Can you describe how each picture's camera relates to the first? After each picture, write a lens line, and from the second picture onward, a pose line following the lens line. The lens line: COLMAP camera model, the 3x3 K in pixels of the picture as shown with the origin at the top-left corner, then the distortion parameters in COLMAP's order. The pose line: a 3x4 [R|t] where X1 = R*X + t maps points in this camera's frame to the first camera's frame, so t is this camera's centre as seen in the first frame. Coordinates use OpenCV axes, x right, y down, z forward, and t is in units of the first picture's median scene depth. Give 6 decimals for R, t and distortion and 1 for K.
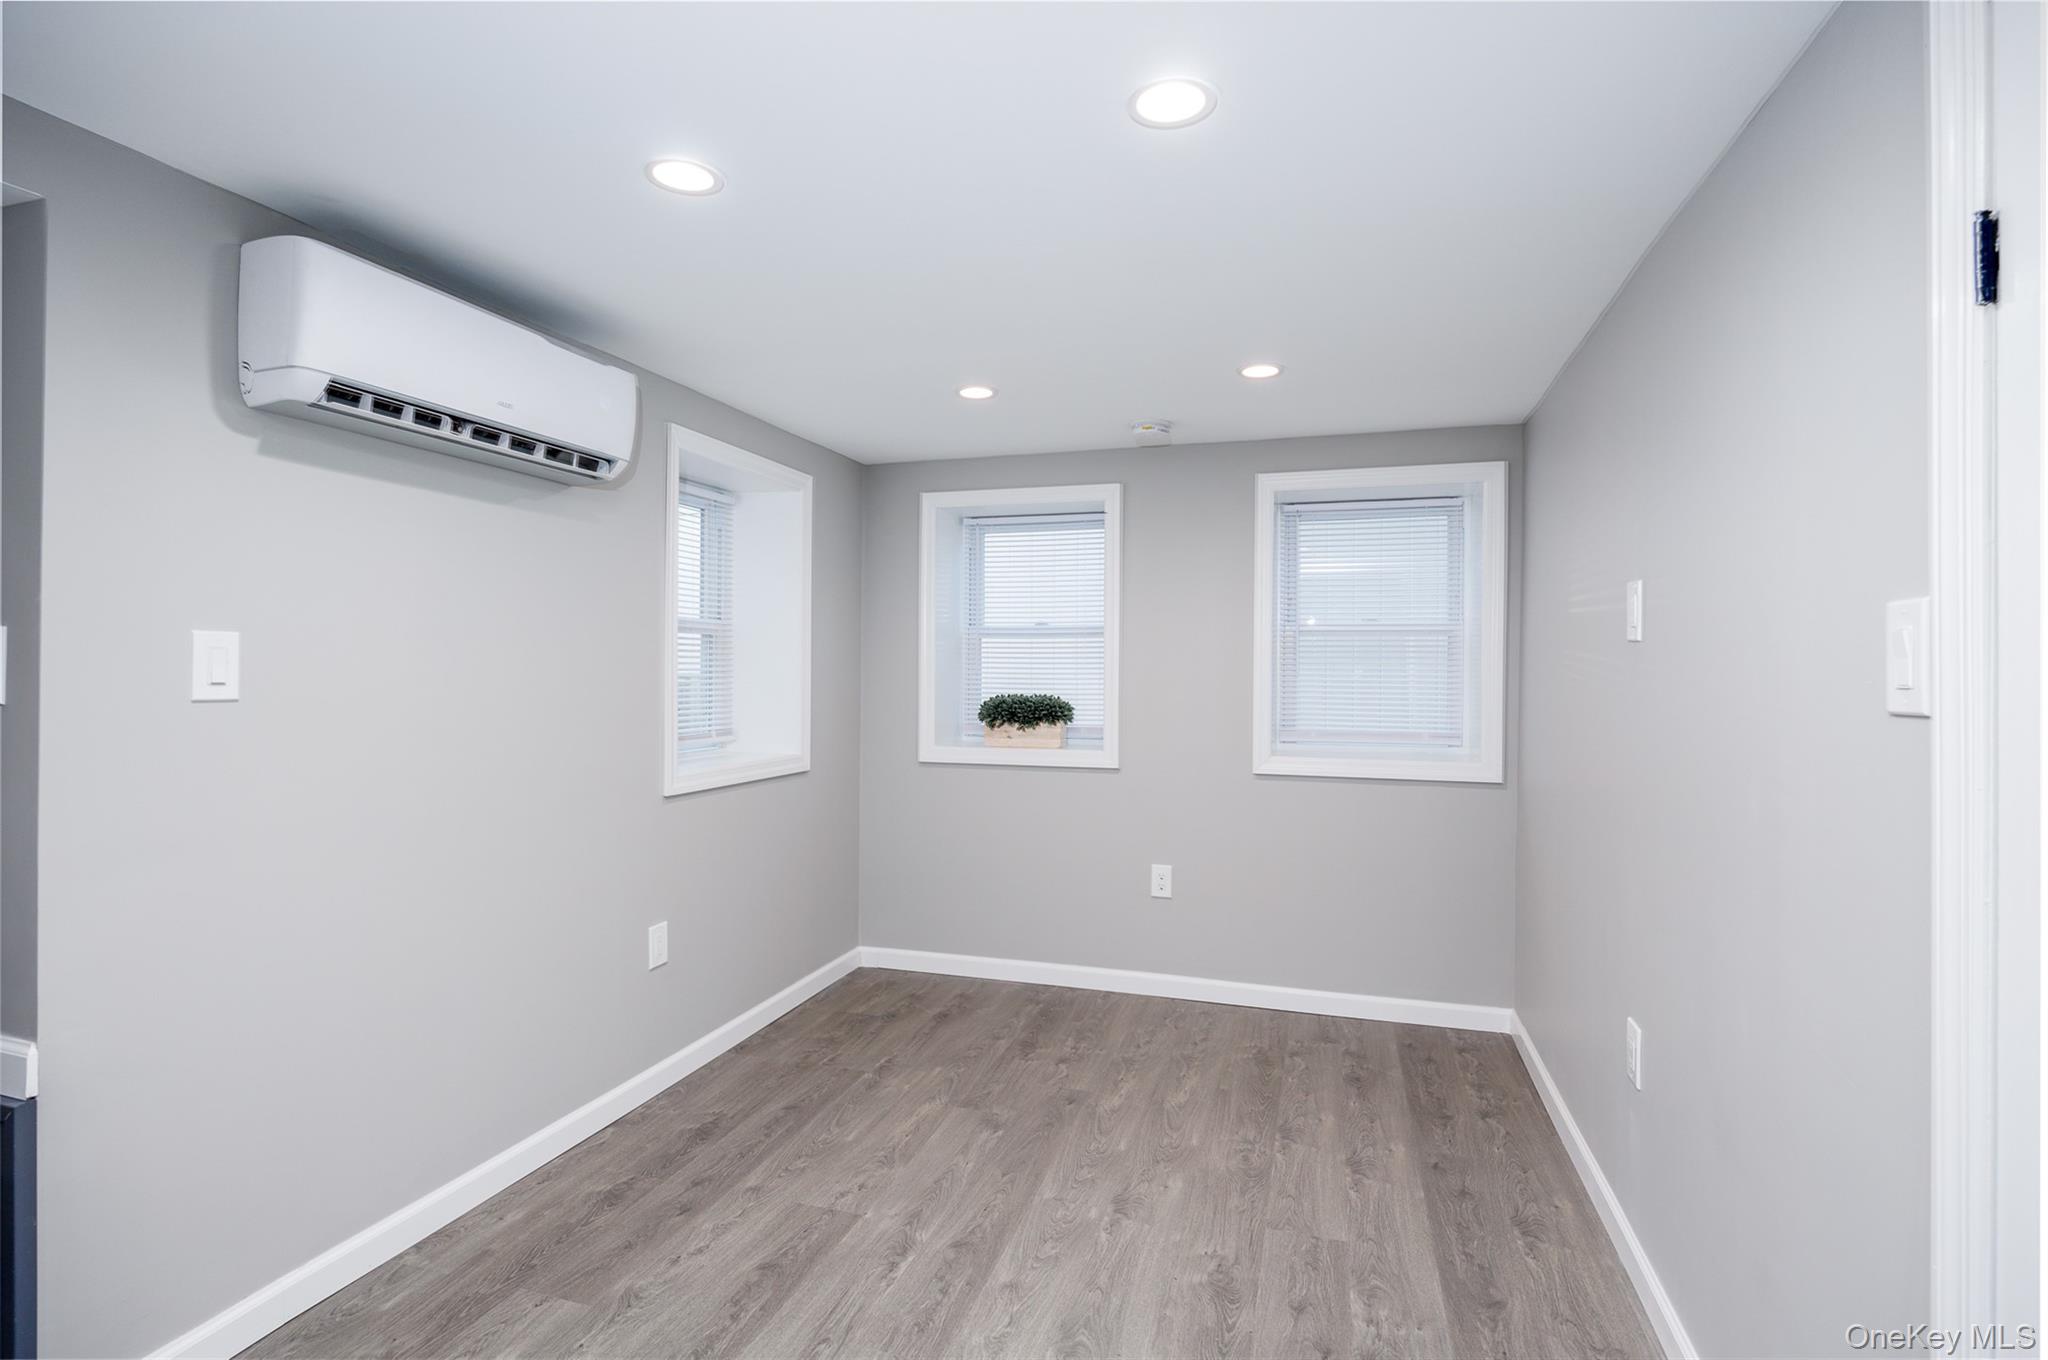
lens RADIAL K [[994.9, 0, 1024.0], [0, 994.9, 680.0], [0, 0, 1]] dist [-0.002139, -0.000360]
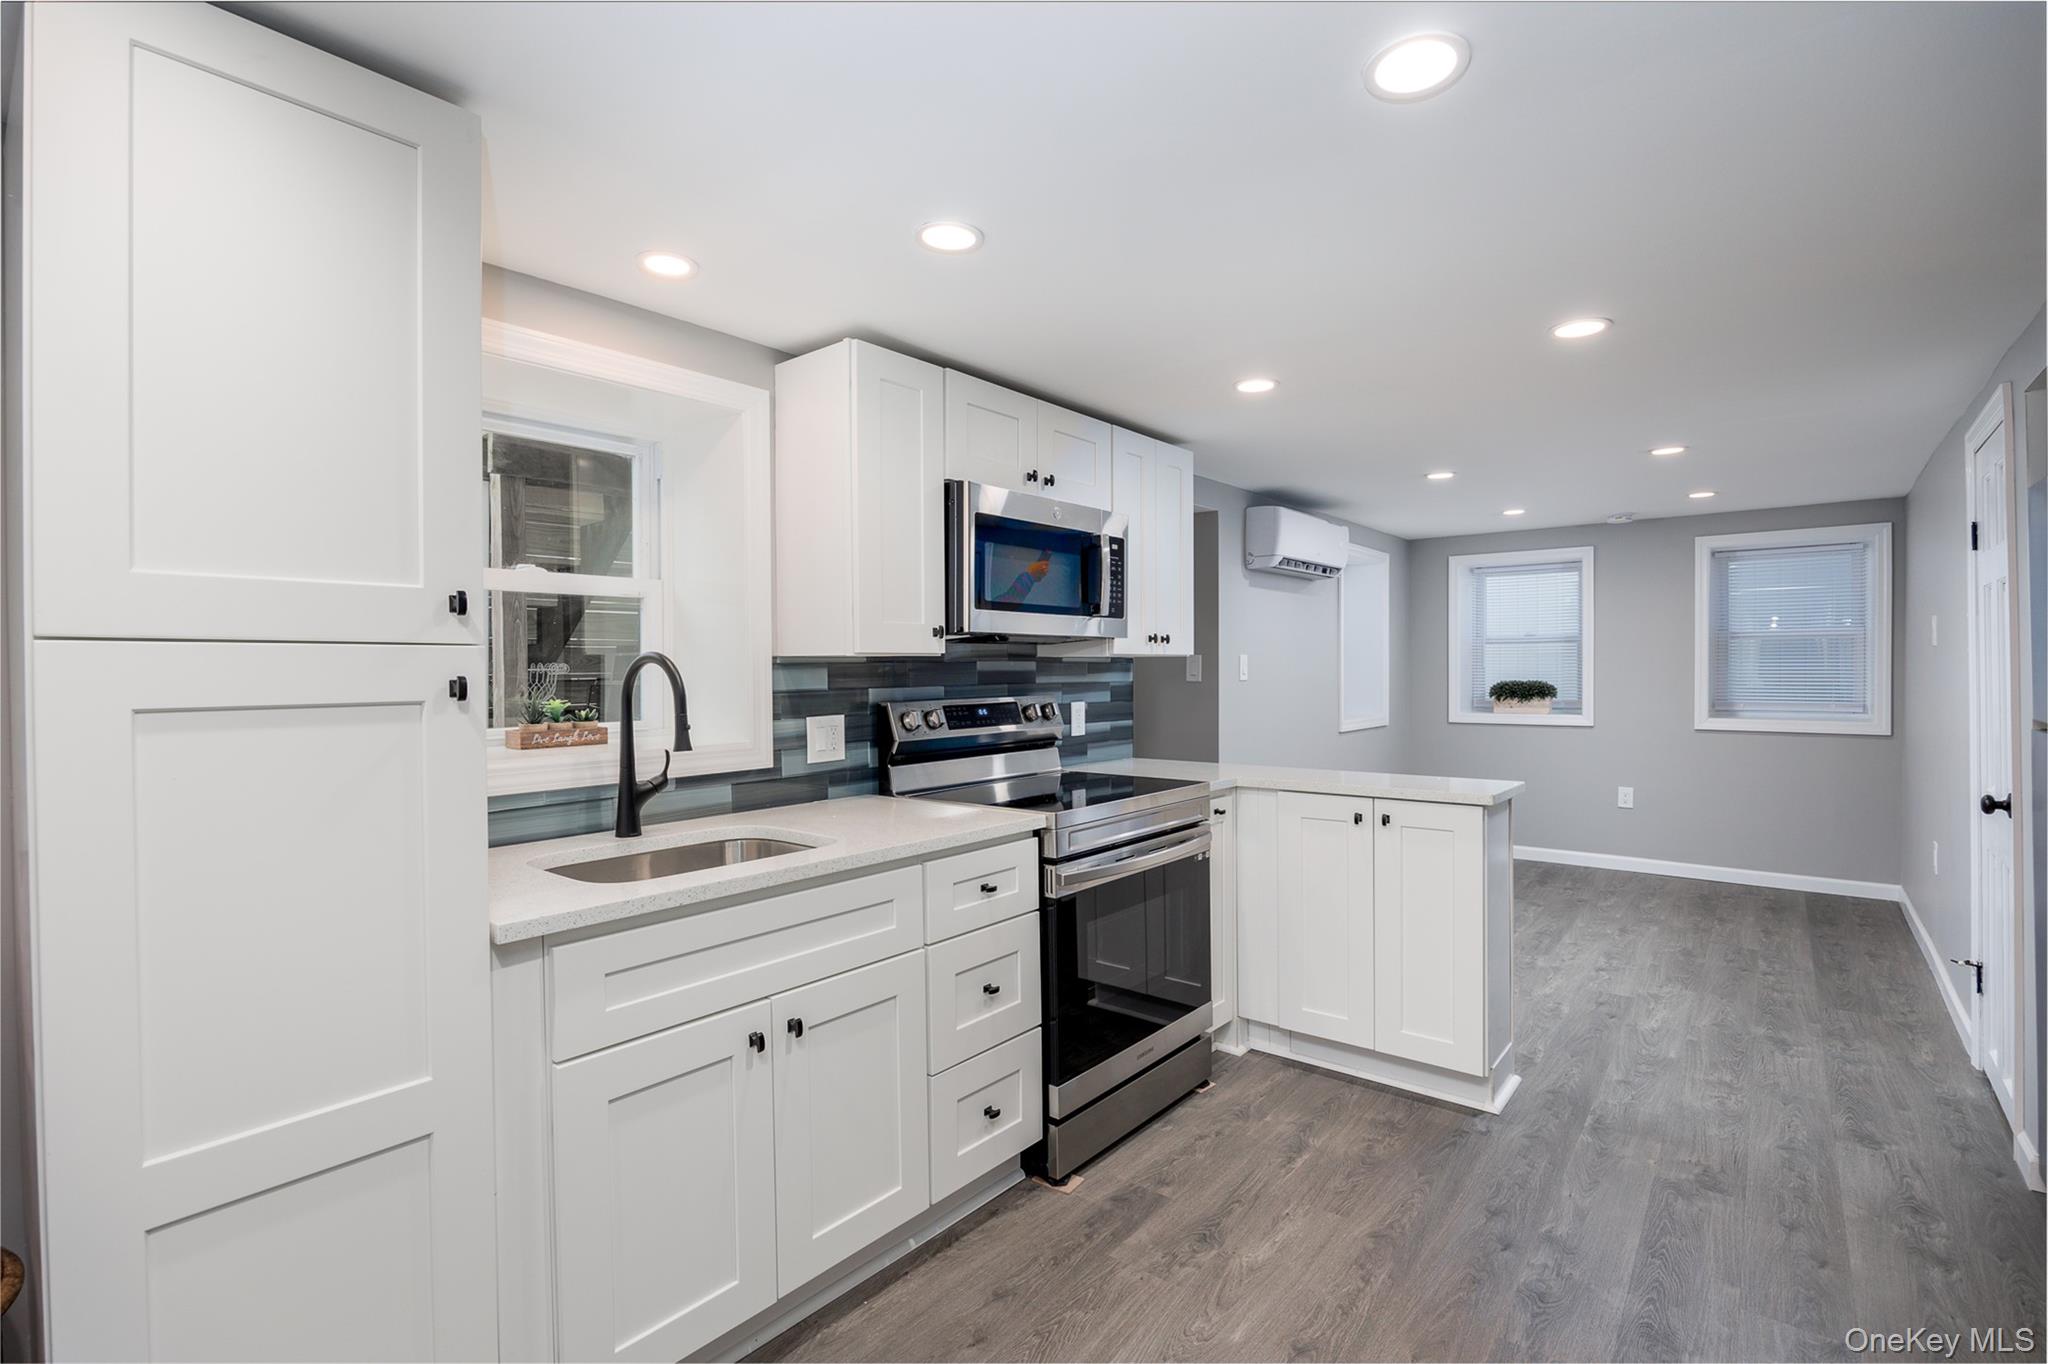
lens RADIAL K [[932.6, 0, 1024.0], [0, 932.6, 682.0], [0, 0, 1]] dist [-0.010934, 0.000862]
pose [[0.927538, -0.007657, -0.373651, -0.224337], [0.009812, 0.999944, 0.003867, 0.004944], [0.373601, -0.007253, 0.927561, -0.826902]]
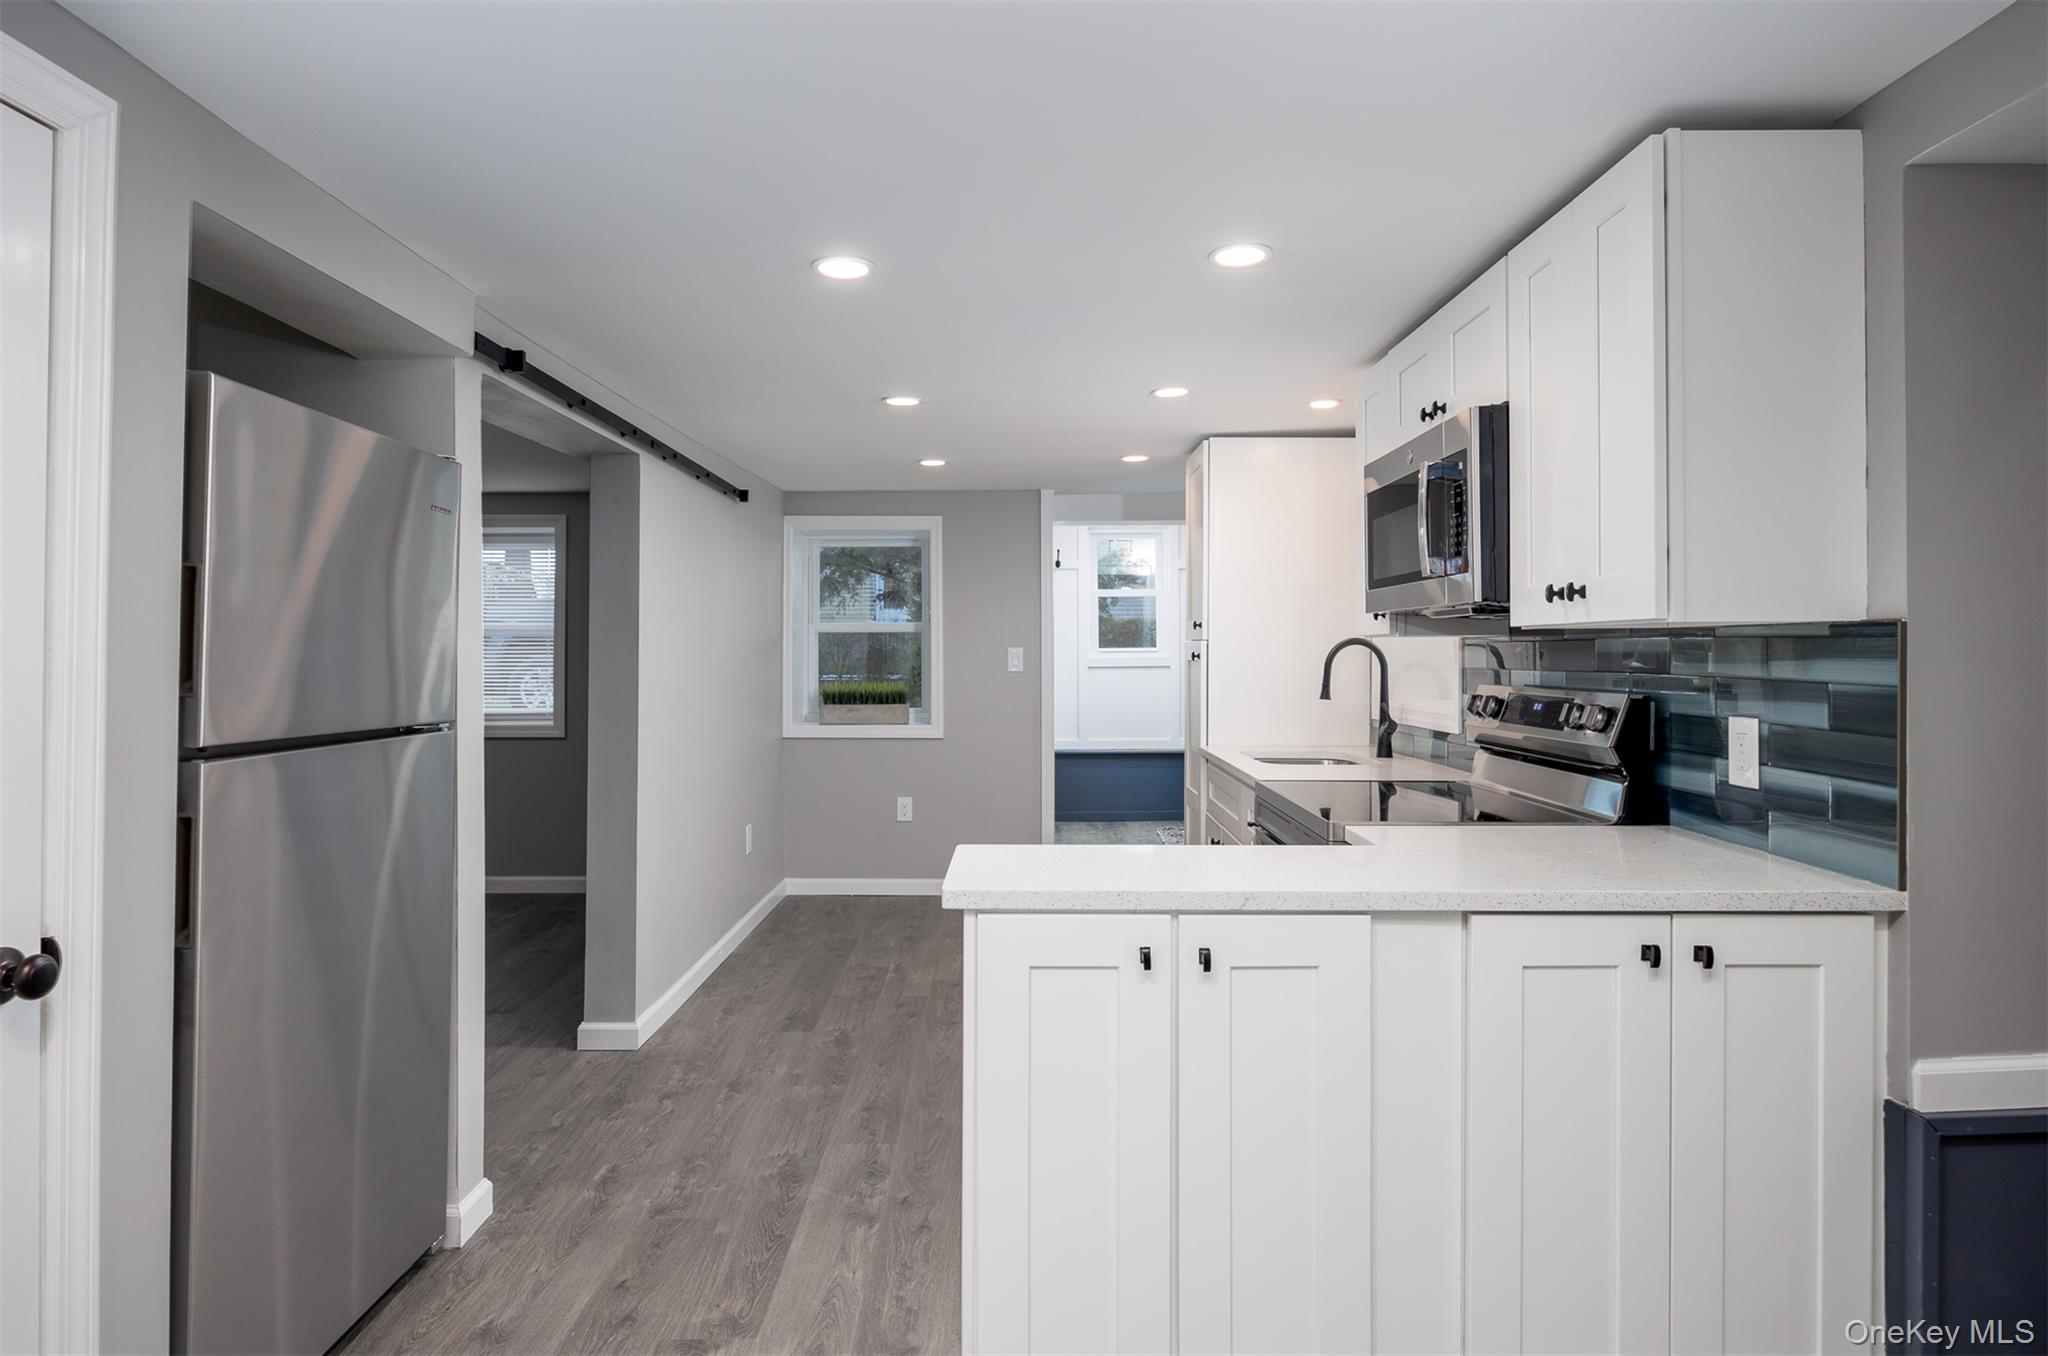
lens RADIAL K [[1142.0, 0, 1016.7], [0, 1142.0, 651.1], [0, 0, 1]] dist [-0.007242, -0.001538]
pose [[-0.953612, -0.001699, -0.301035, 0.000432], [-0.003589, 0.999977, 0.005724, -0.006235], [0.301019, 0.006539, -0.953596, 0.604705]]
